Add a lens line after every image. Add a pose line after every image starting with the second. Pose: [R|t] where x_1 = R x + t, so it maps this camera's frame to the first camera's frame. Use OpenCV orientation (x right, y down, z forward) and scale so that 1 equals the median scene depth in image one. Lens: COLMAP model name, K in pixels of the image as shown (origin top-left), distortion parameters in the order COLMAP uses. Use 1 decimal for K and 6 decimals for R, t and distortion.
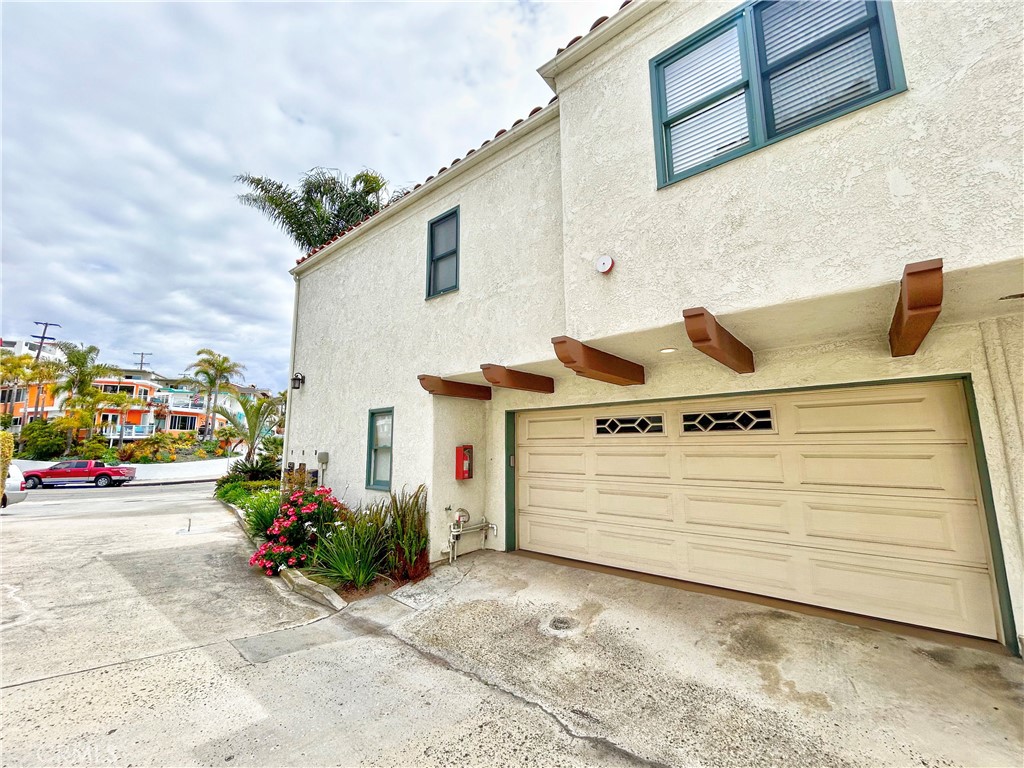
lens RADIAL K [[413.8, 0, 512.0], [0, 413.8, 384.0], [0, 0, 1]] dist [-0.000633, 0.000282]
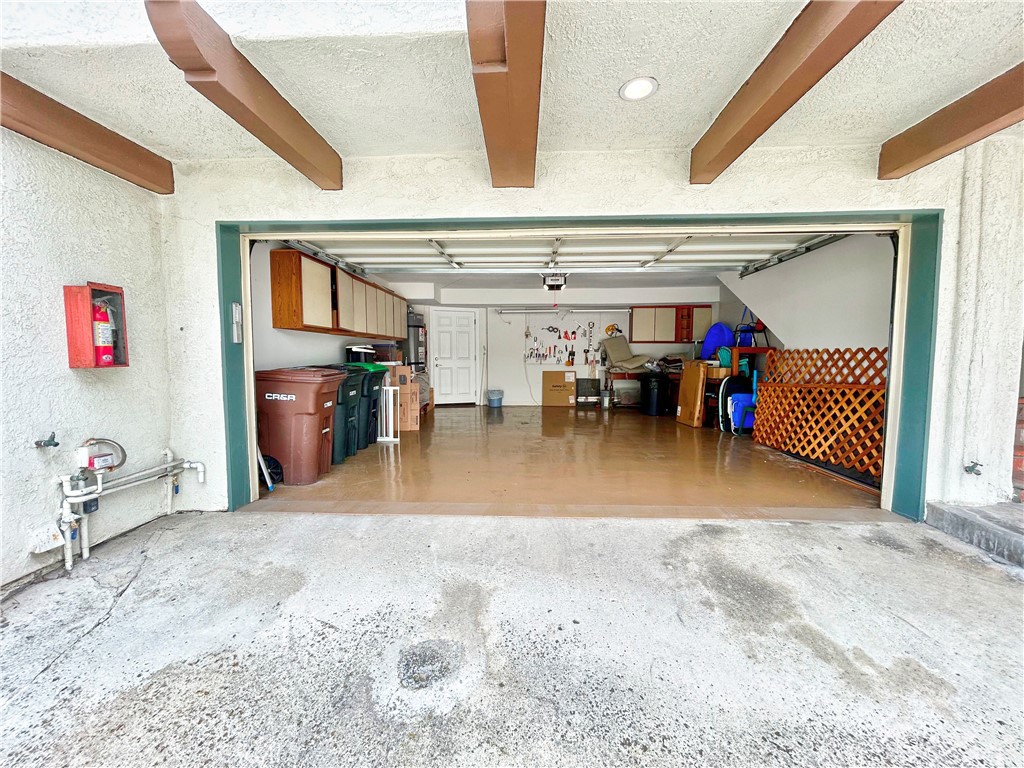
lens RADIAL K [[413.8, 0, 512.0], [0, 413.8, 384.0], [0, 0, 1]] dist [-0.000633, 0.000282]
pose [[0.795062, -0.035612, 0.605482, -0.052111], [-0.096109, 0.978265, 0.183738, 0.168088], [-0.598865, -0.204276, 0.774359, 0.562312]]
